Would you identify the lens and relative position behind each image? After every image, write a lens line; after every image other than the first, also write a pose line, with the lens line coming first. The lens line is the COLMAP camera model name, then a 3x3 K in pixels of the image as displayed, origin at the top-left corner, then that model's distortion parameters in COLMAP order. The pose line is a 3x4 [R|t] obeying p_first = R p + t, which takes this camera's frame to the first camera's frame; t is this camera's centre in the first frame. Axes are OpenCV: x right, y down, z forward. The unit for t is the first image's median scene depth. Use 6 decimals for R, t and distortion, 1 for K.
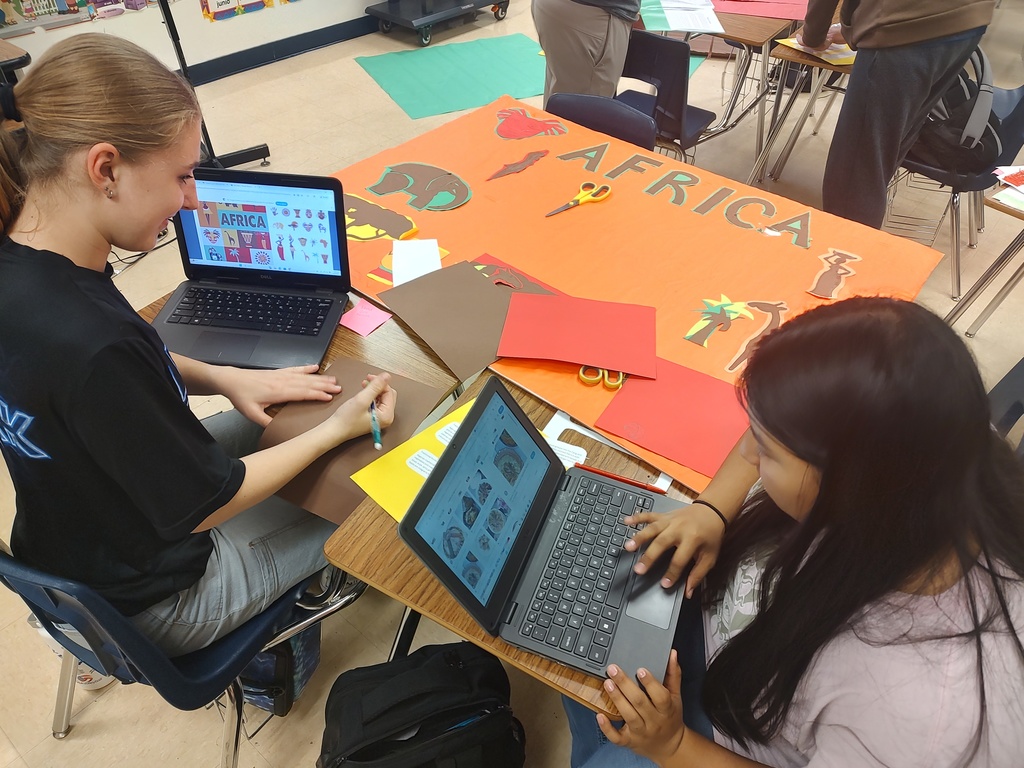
lens RADIAL K [[735.2, 0, 512.0], [0, 735.2, 384.0], [0, 0, 1]] dist [-0.003658, -0.006559]
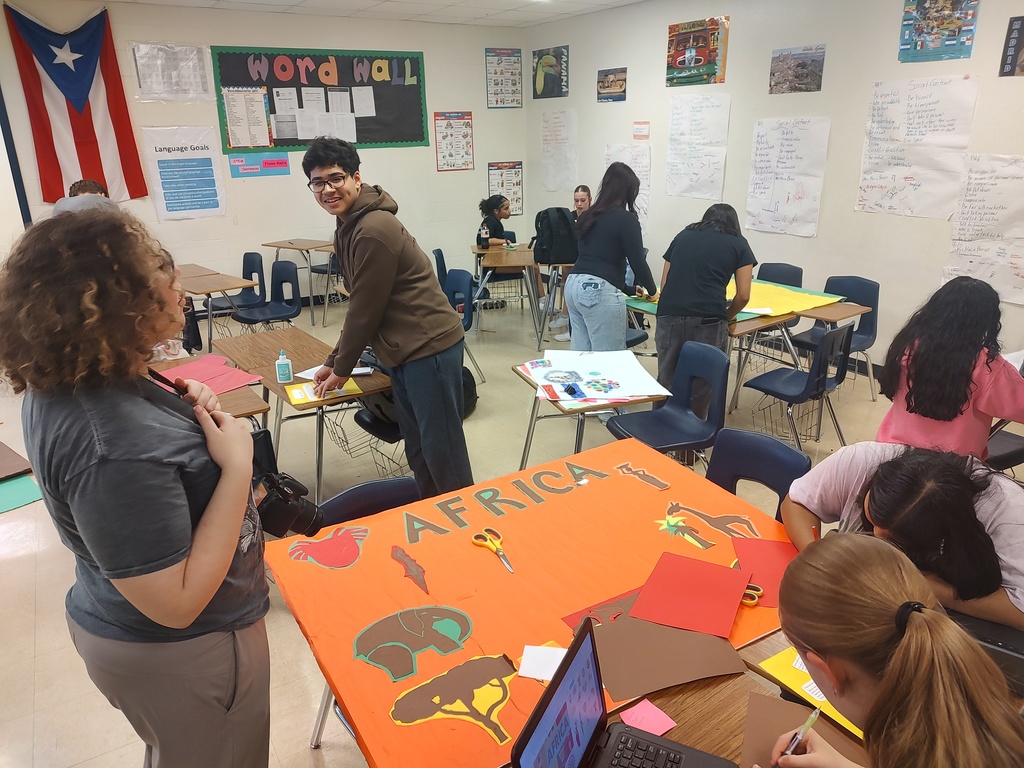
lens RADIAL K [[735.2, 0, 512.0], [0, 735.2, 384.0], [0, 0, 1]] dist [-0.003658, -0.006559]
pose [[0.329848, -0.352660, 0.875689, -0.792142], [0.662844, 0.747008, 0.051163, -0.488798], [-0.672190, 0.563569, 0.480157, 0.336323]]
